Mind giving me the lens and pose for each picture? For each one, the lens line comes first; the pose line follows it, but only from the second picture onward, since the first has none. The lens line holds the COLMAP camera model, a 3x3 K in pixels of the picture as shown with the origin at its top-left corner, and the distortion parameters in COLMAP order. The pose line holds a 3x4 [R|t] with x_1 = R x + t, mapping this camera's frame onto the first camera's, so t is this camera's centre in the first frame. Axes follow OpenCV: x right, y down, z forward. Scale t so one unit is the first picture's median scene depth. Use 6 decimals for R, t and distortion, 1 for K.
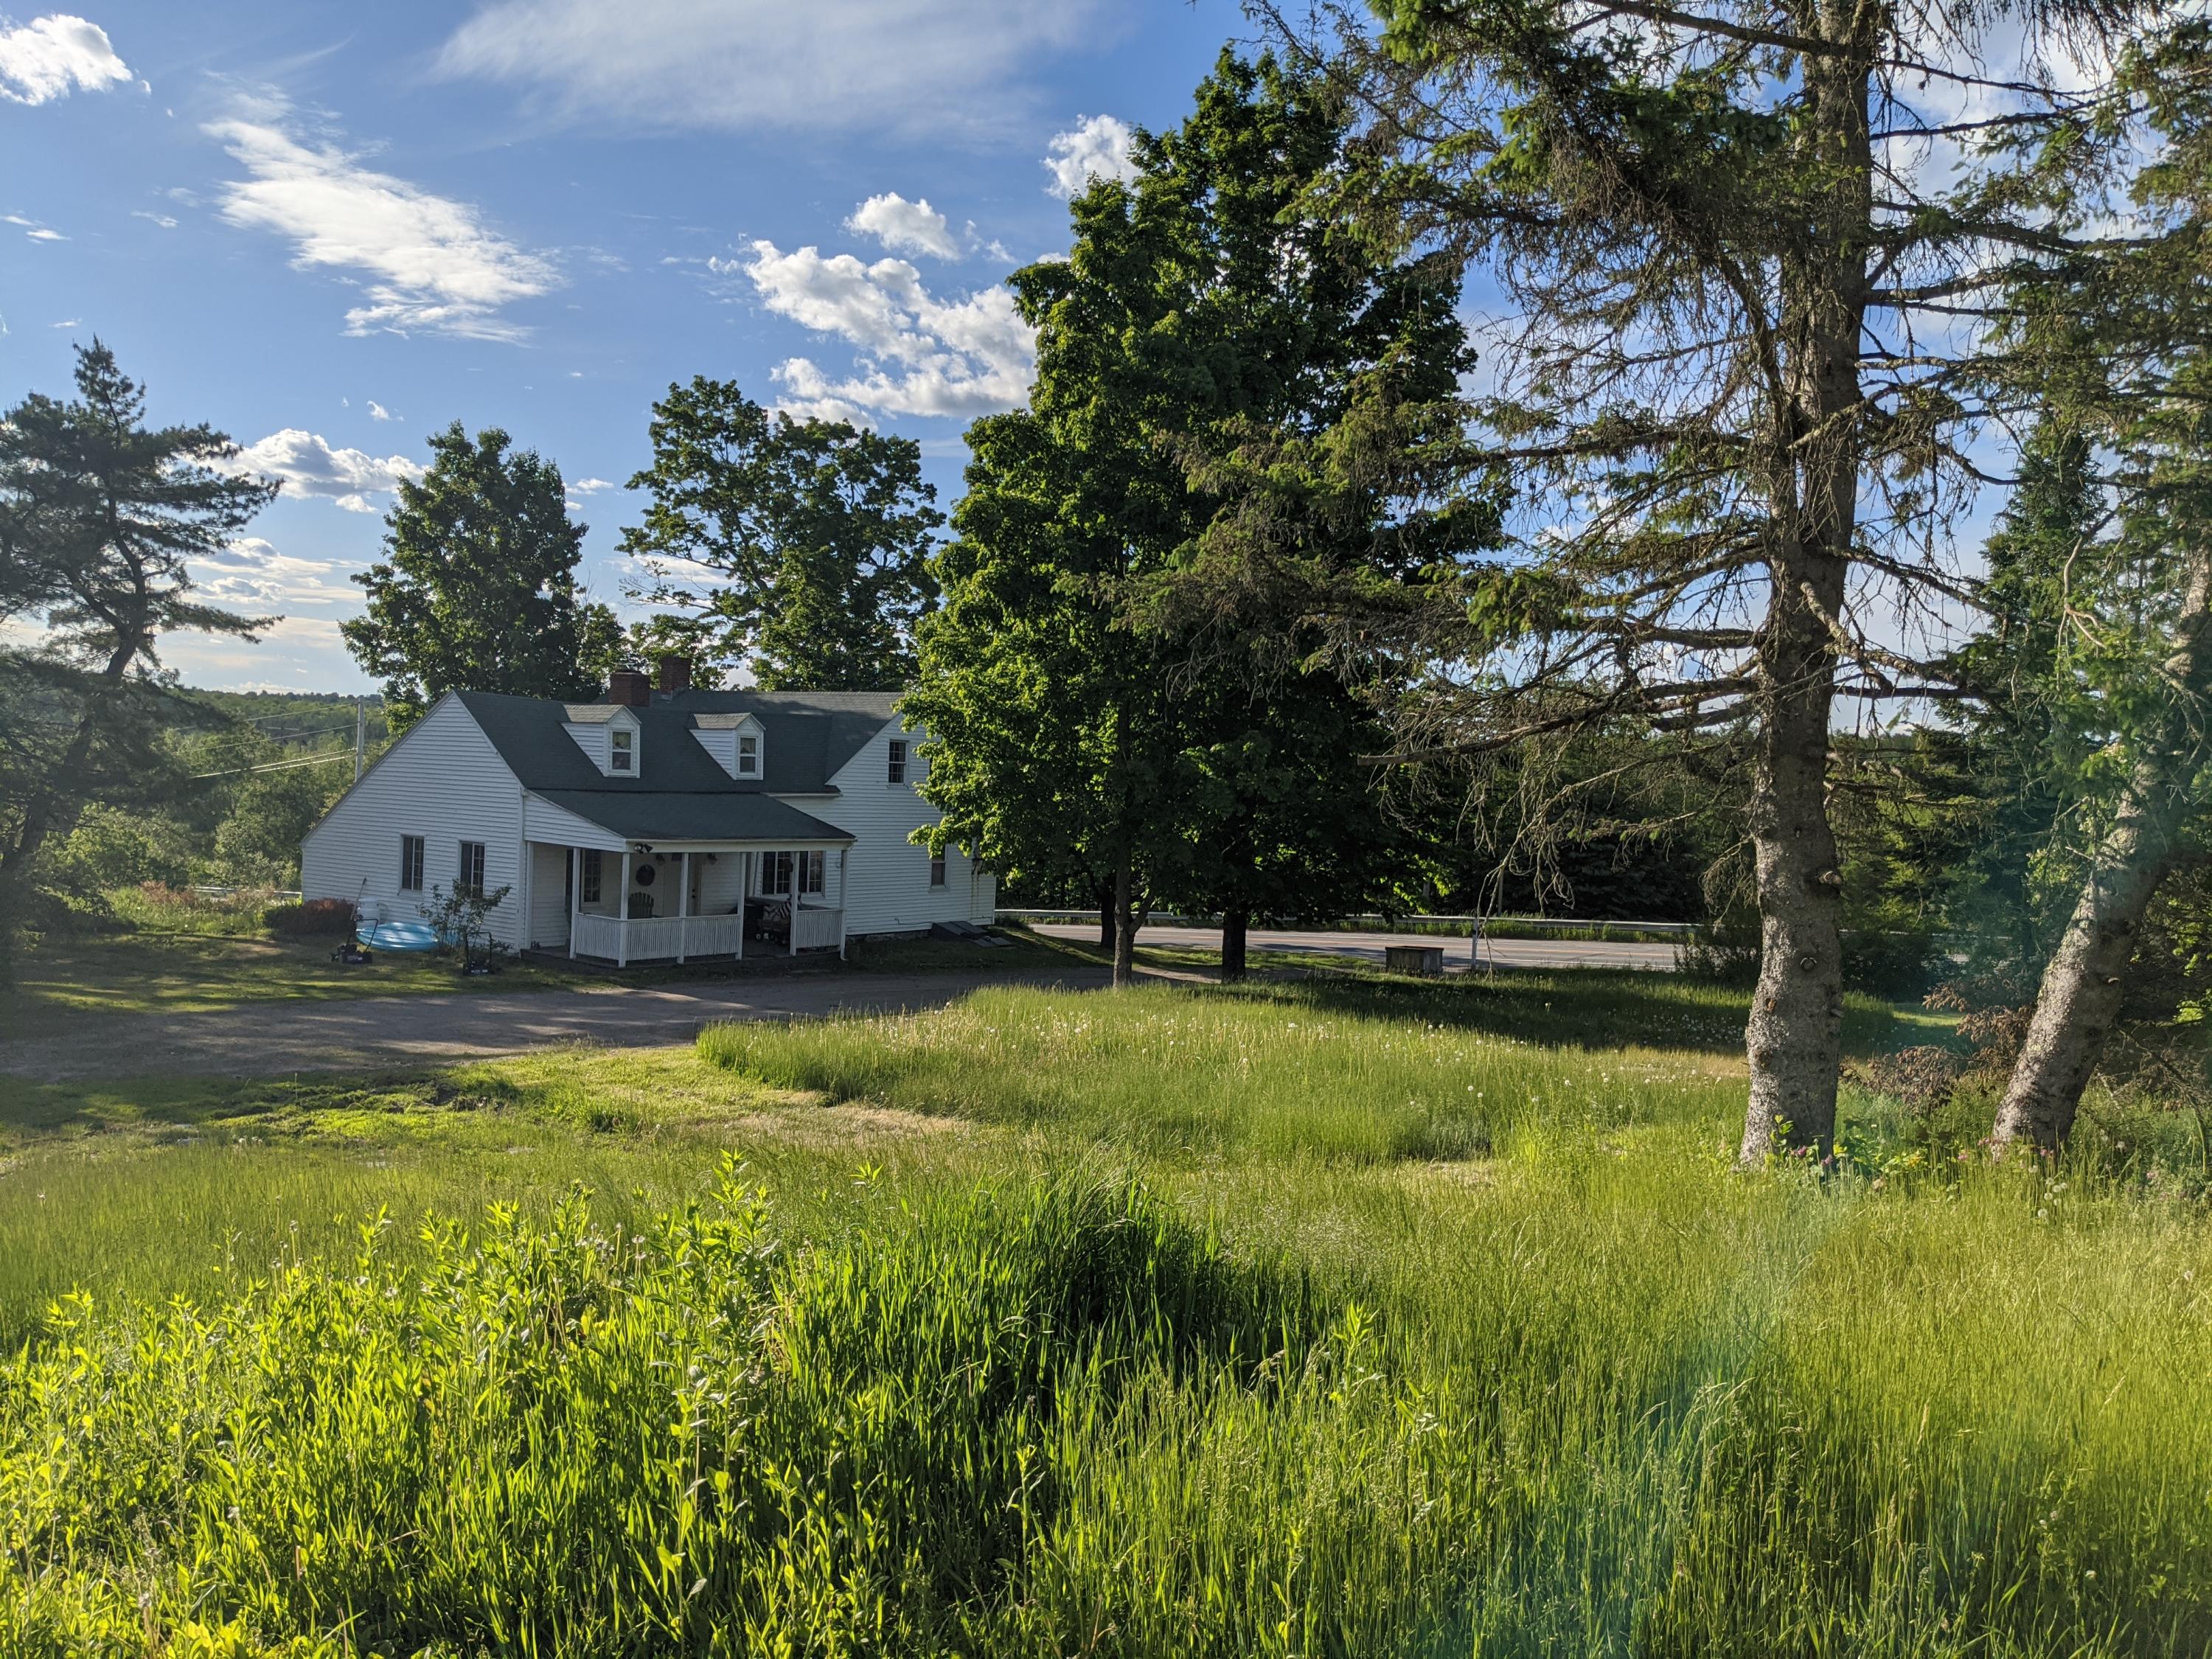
lens RADIAL K [[1737.2, 0, 1100.5], [0, 1737.2, 840.0], [0, 0, 1]] dist [0.068949, -0.114319]
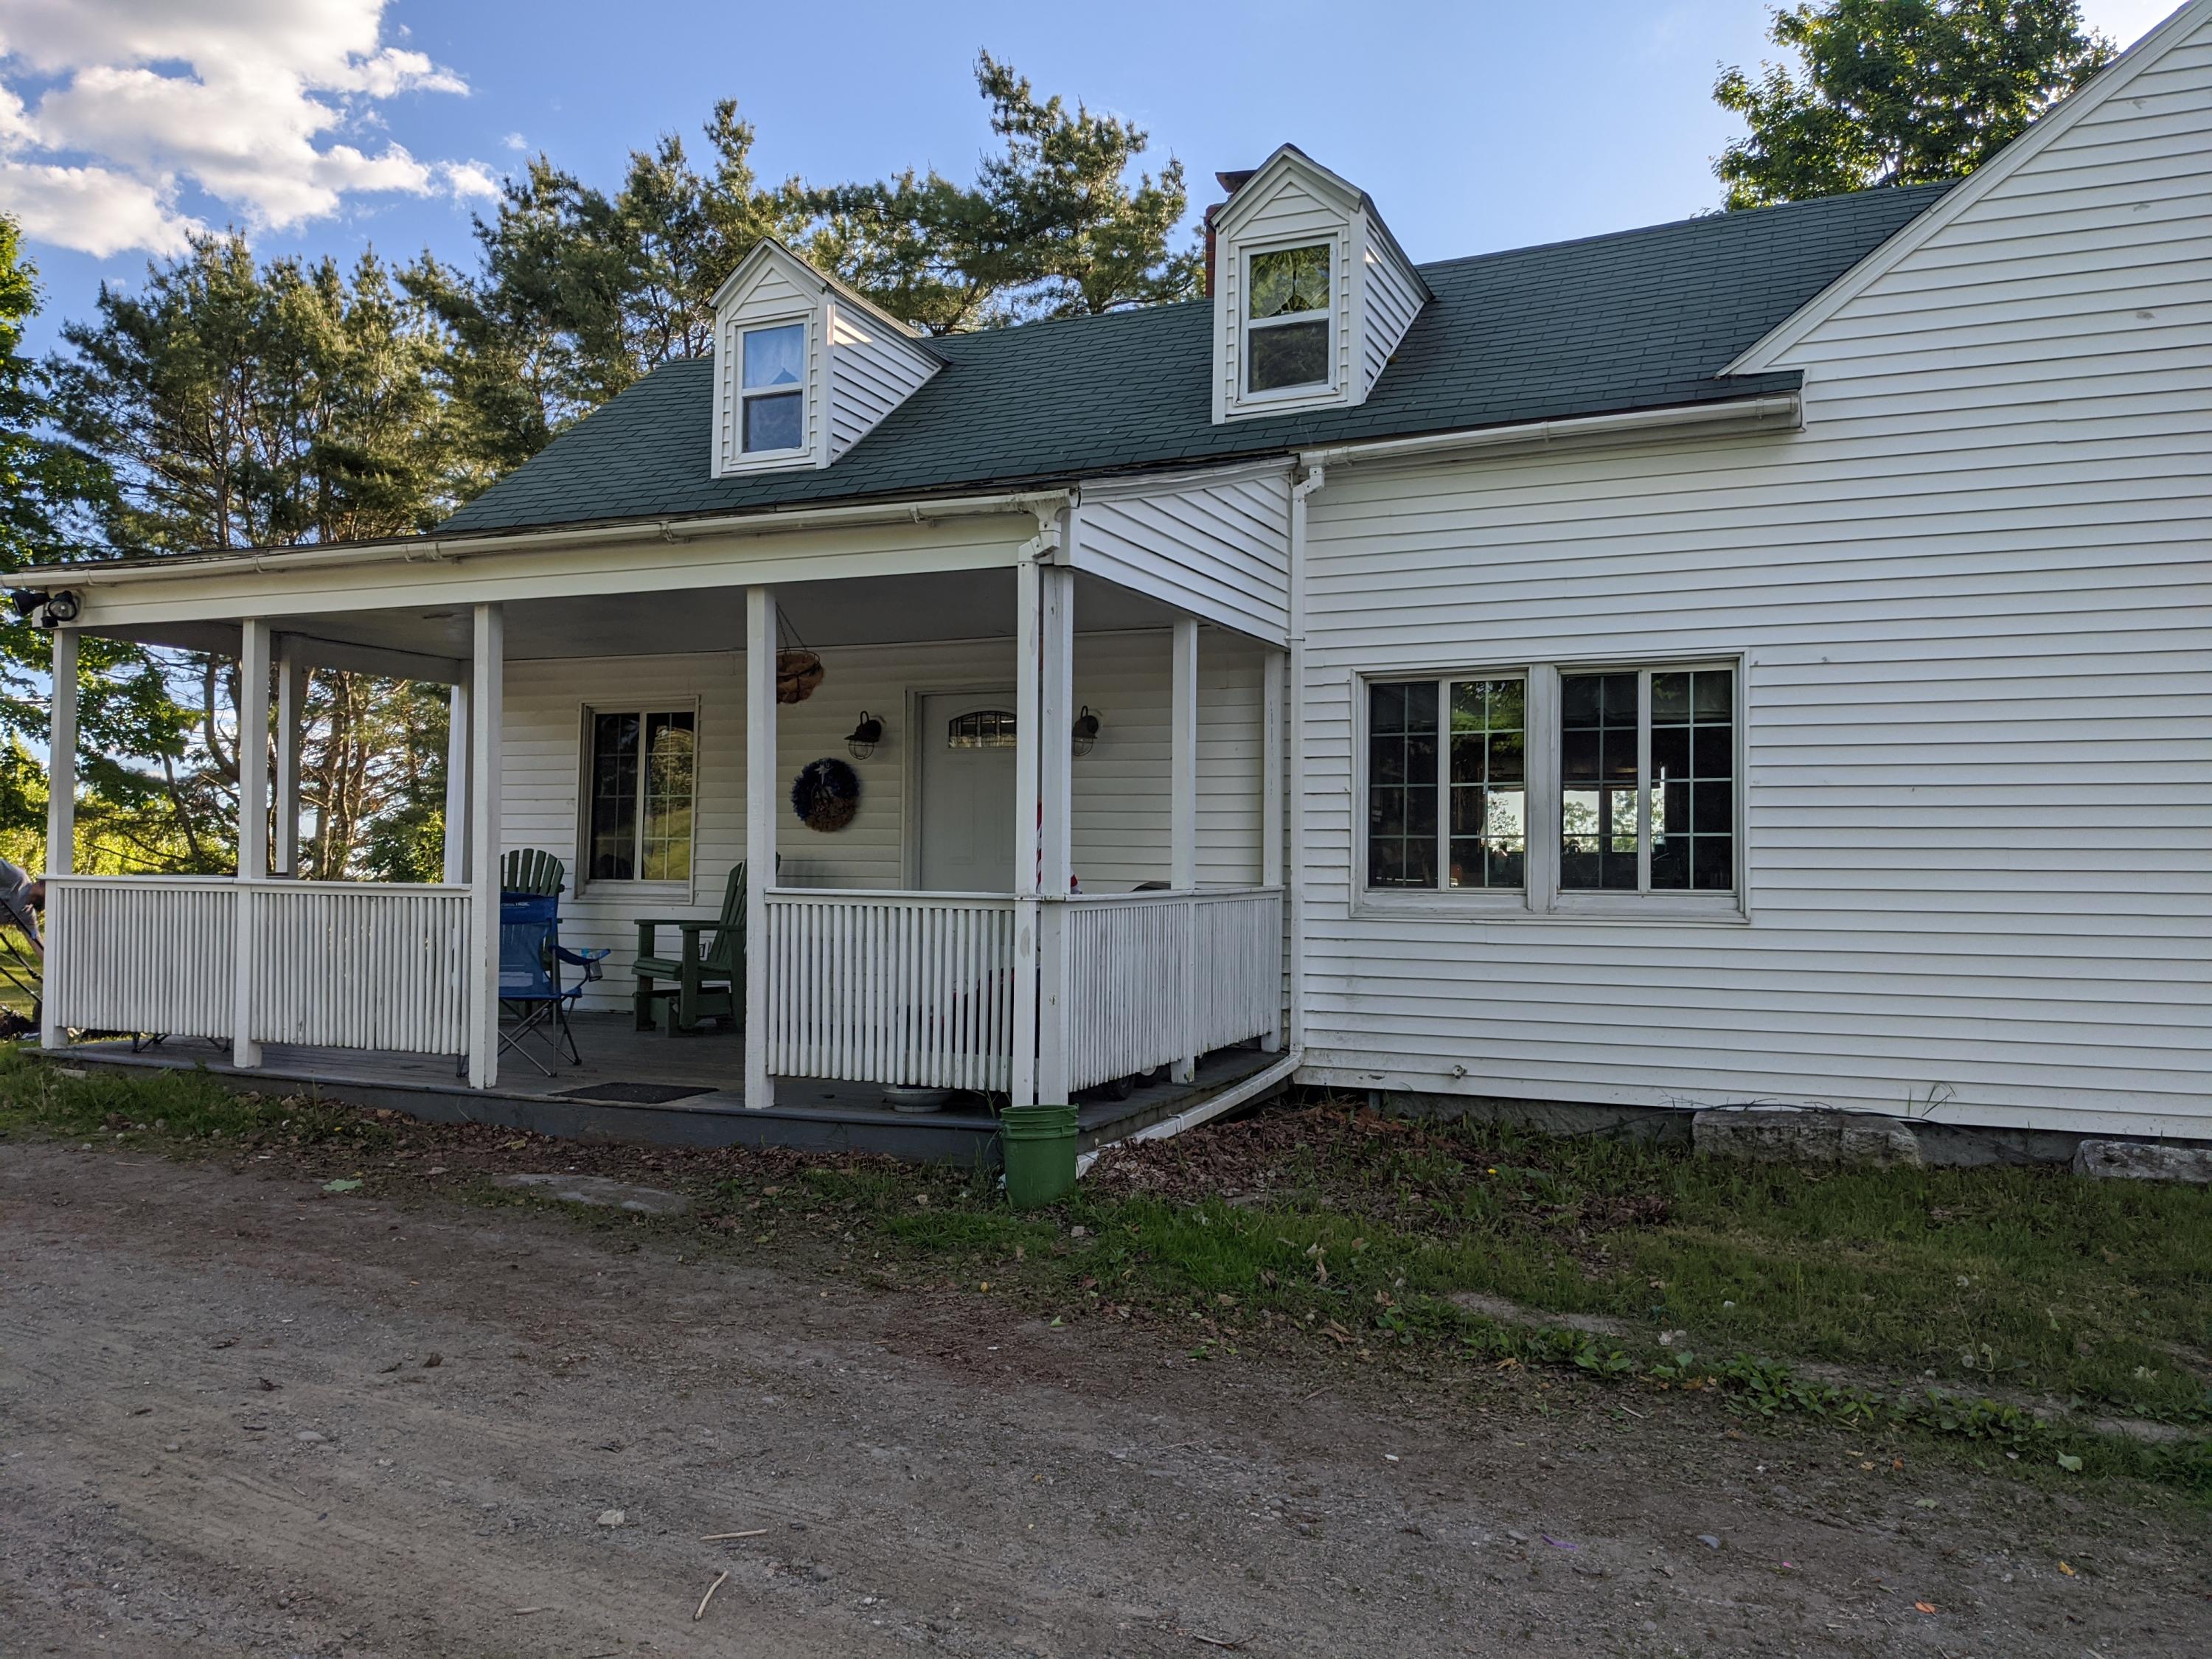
lens RADIAL K [[1737.2, 0, 1100.5], [0, 1737.2, 840.0], [0, 0, 1]] dist [0.068949, -0.114319]
pose [[0.220061, -0.071696, -0.972848, 0.033280], [-0.041062, 0.995731, -0.082671, 0.051301], [0.974622, 0.058140, 0.216177, 1.010882]]
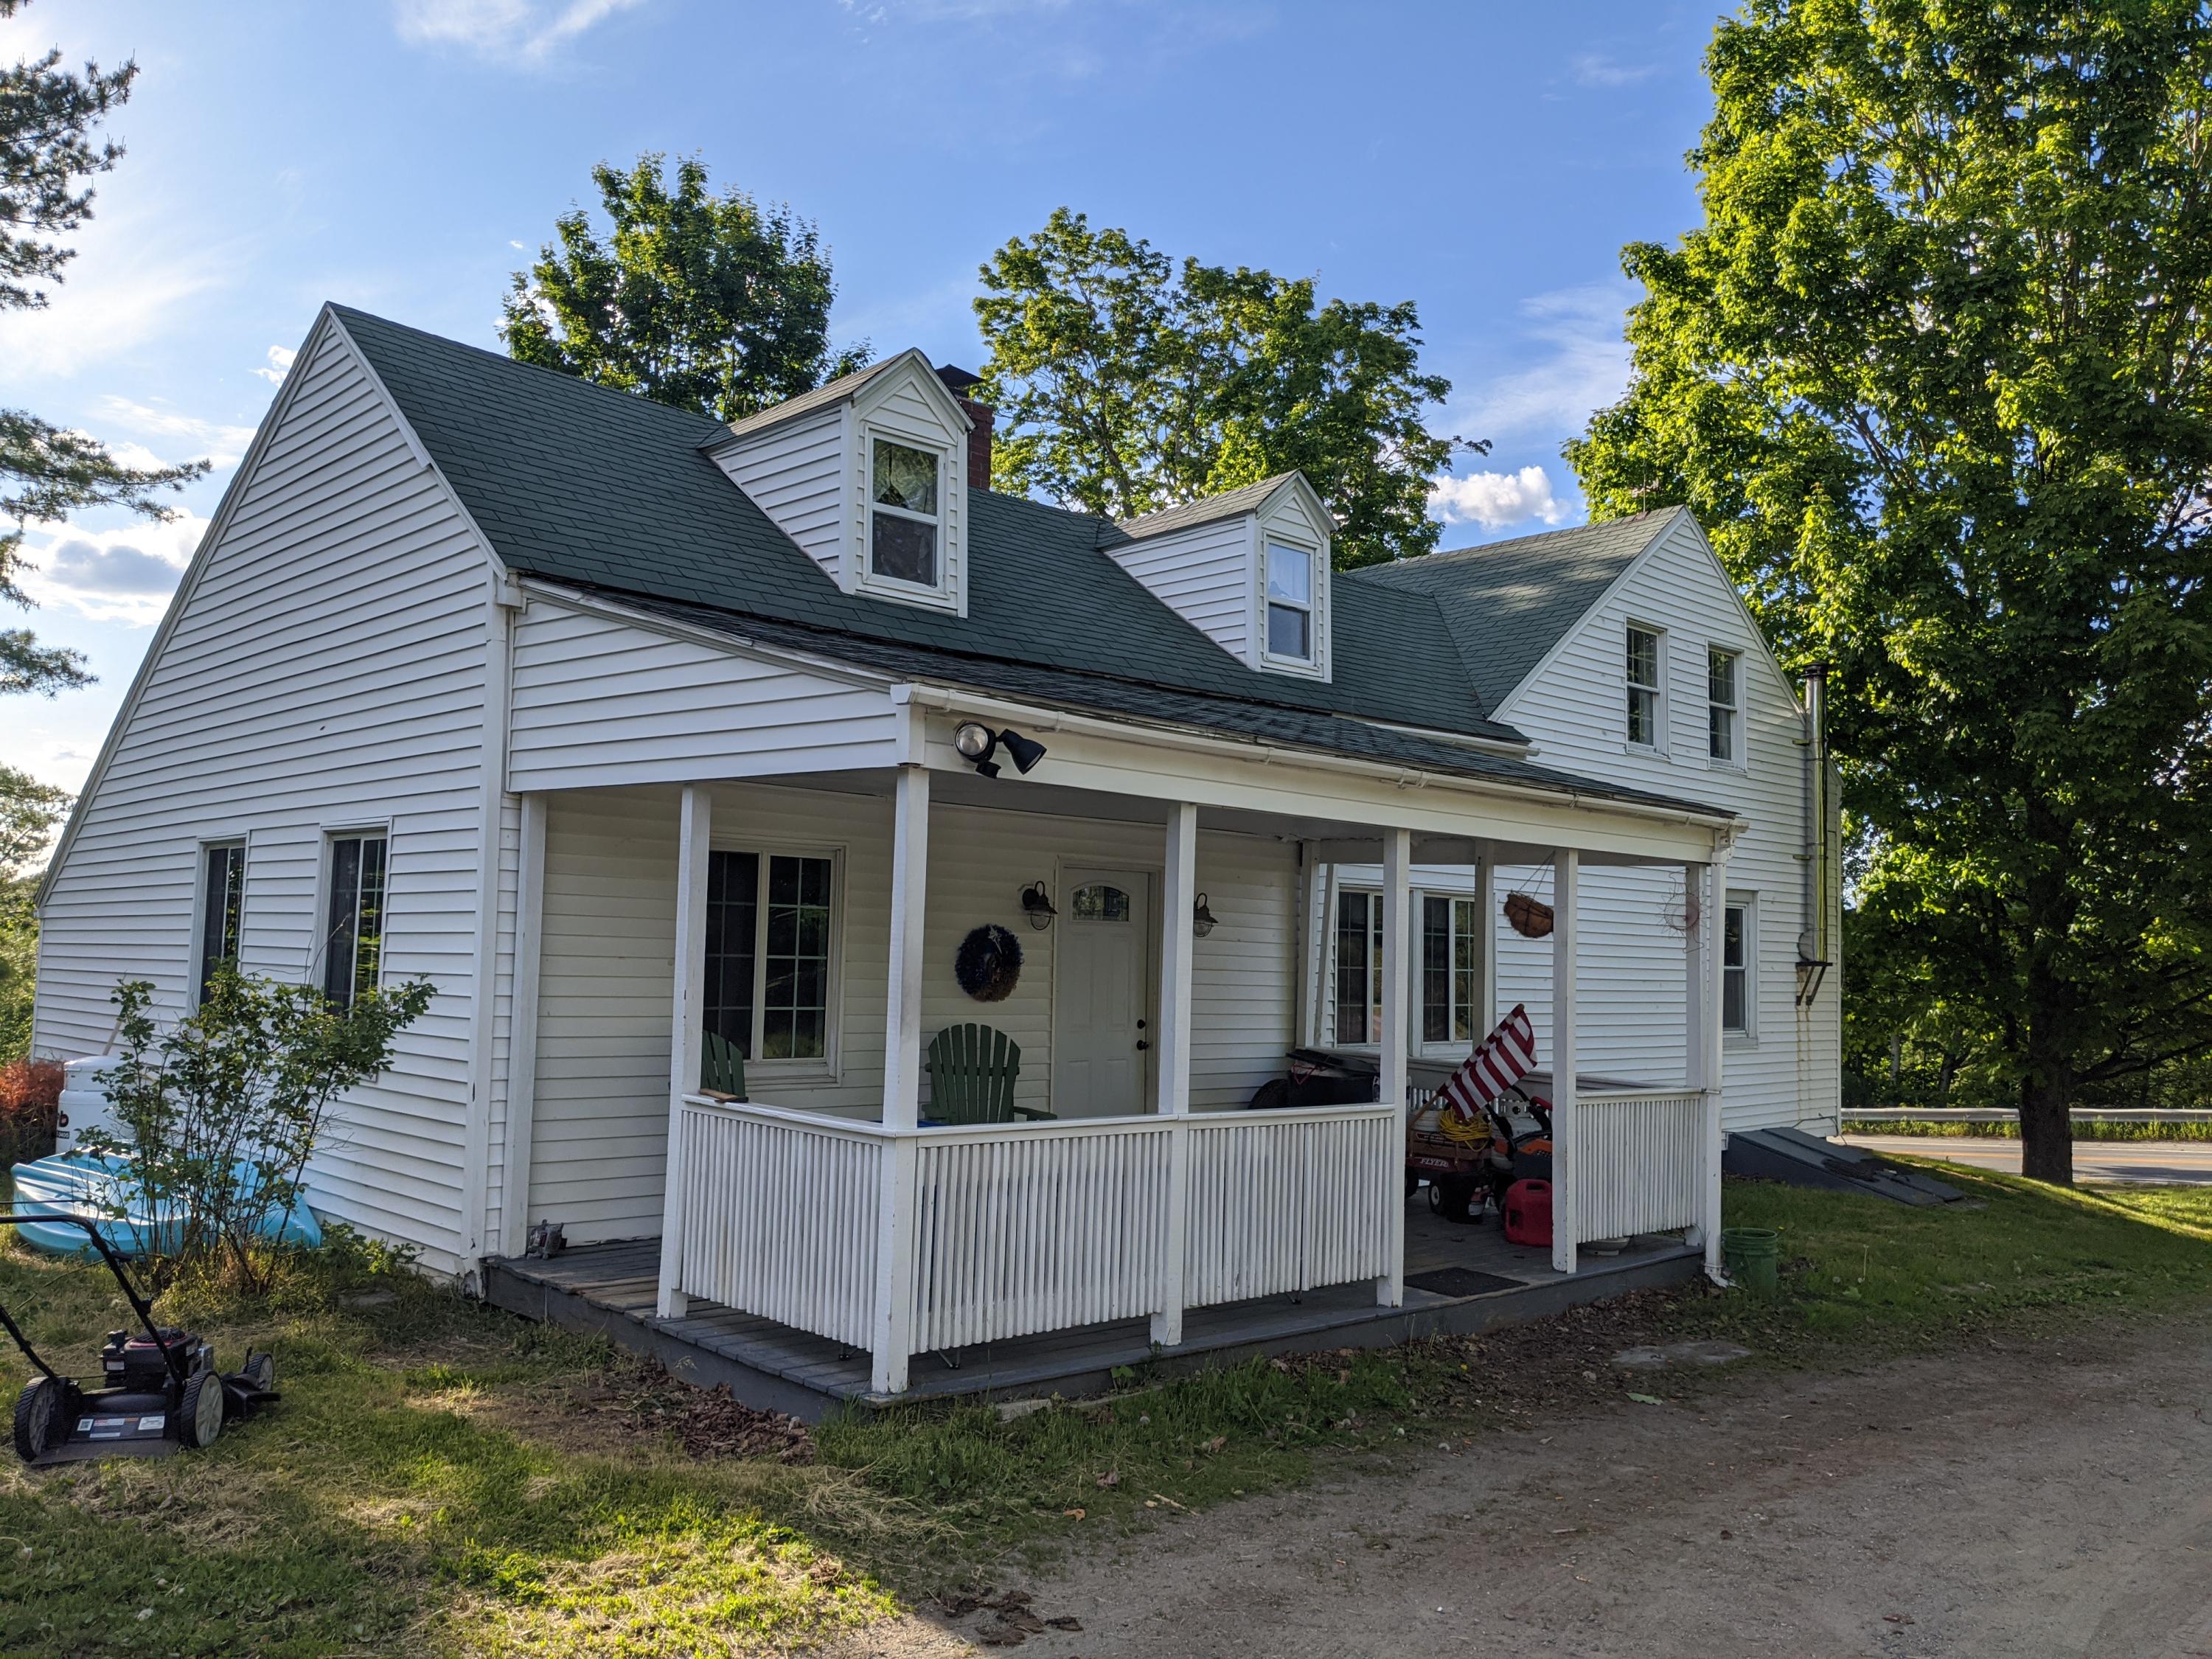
lens RADIAL K [[1737.2, 0, 1100.5], [0, 1737.2, 840.0], [0, 0, 1]] dist [0.068949, -0.114319]
pose [[0.984163, -0.030842, -0.174565, -0.199986], [0.010918, 0.993425, -0.113967, 0.033014], [0.176932, 0.110256, 0.978028, 0.749767]]
